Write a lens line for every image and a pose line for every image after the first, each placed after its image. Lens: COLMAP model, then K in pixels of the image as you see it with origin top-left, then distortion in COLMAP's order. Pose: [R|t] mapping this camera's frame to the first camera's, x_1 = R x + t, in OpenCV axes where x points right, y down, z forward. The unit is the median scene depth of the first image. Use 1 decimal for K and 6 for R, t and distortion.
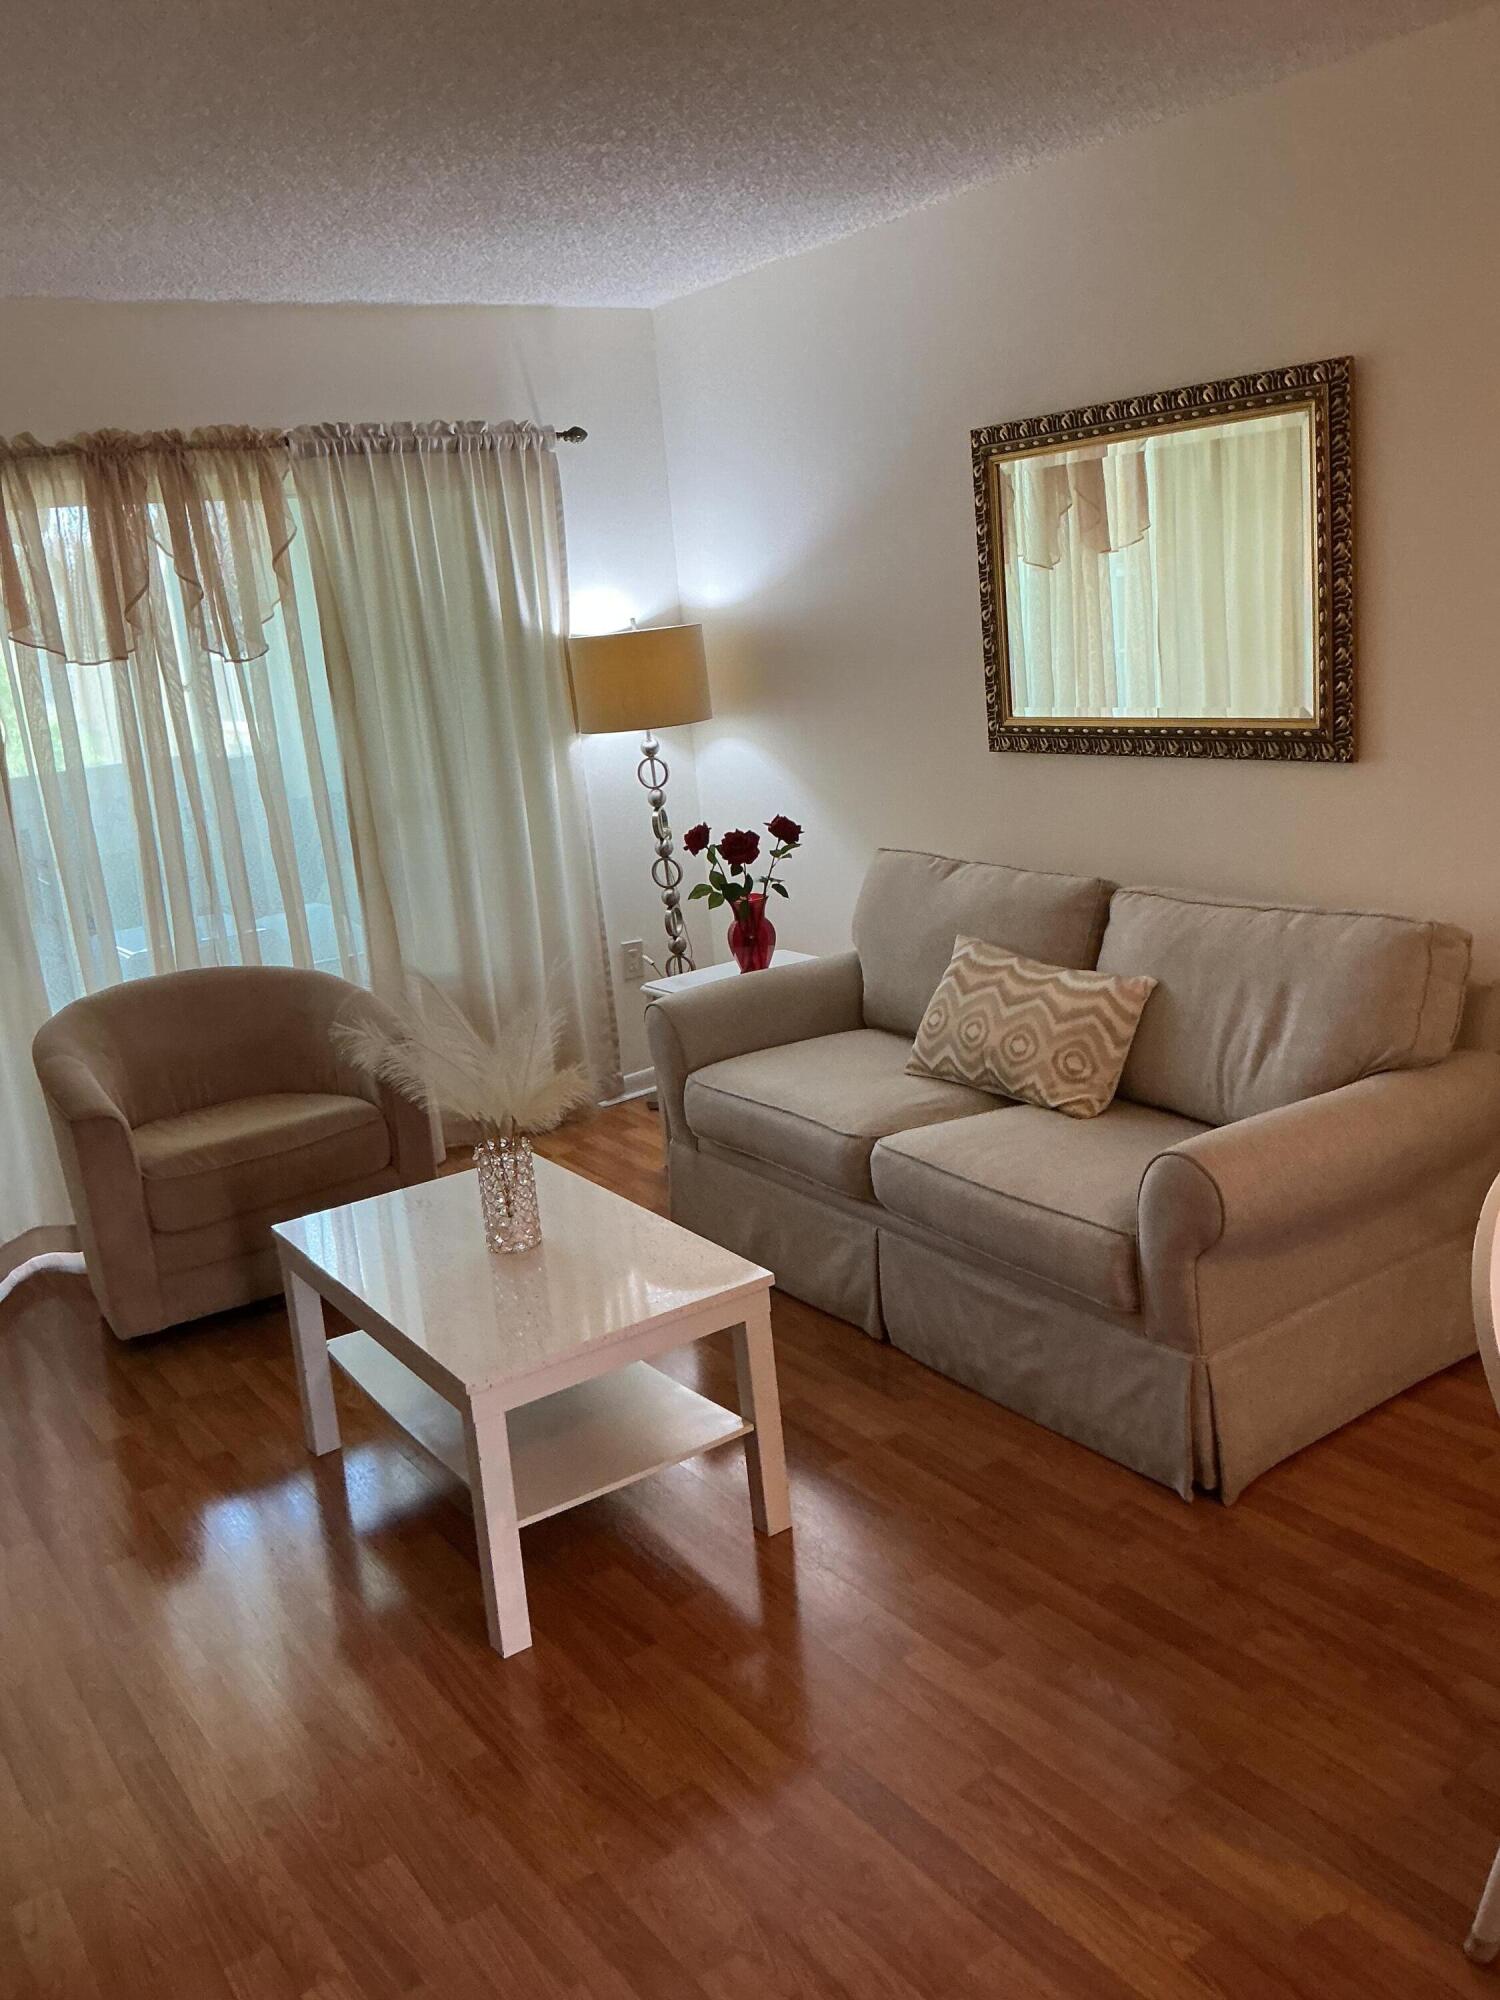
lens RADIAL K [[1659.8, 0, 744.7], [0, 1659.8, 1016.8], [0, 0, 1]] dist [0.128674, -0.269141]
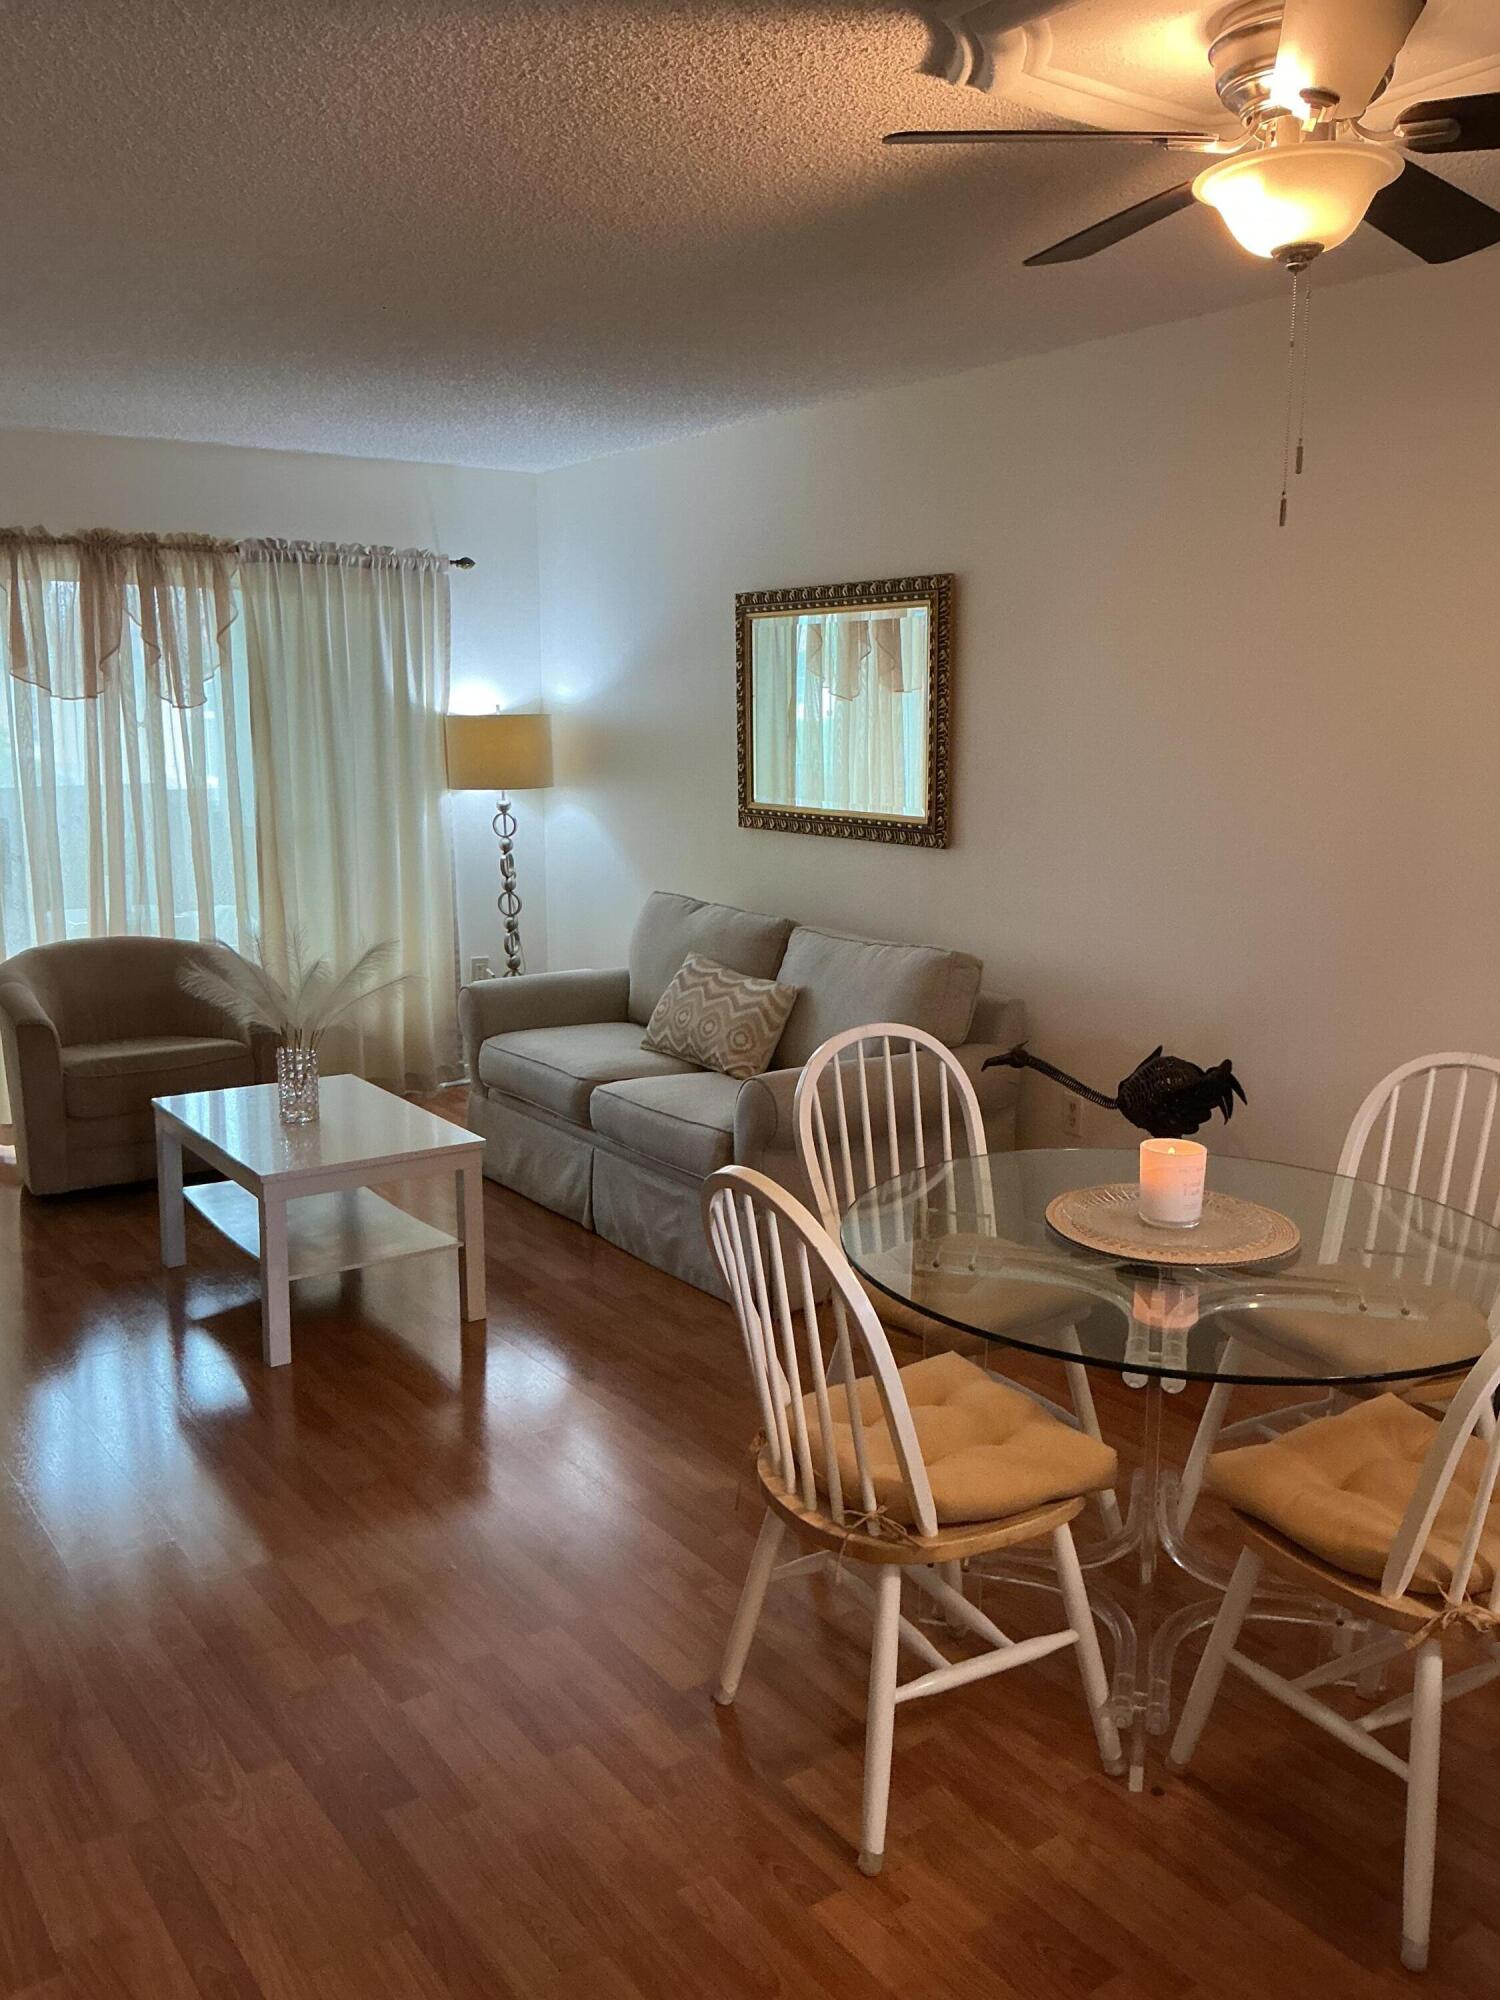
lens RADIAL K [[1659.8, 0, 752.1], [0, 1659.8, 1012.4], [0, 0, 1]] dist [0.128674, -0.269141]
pose [[0.995658, 0.088492, 0.028880, 0.139872], [-0.086432, 0.994060, -0.066145, 0.082688], [-0.034561, 0.063361, 0.997392, -0.349105]]
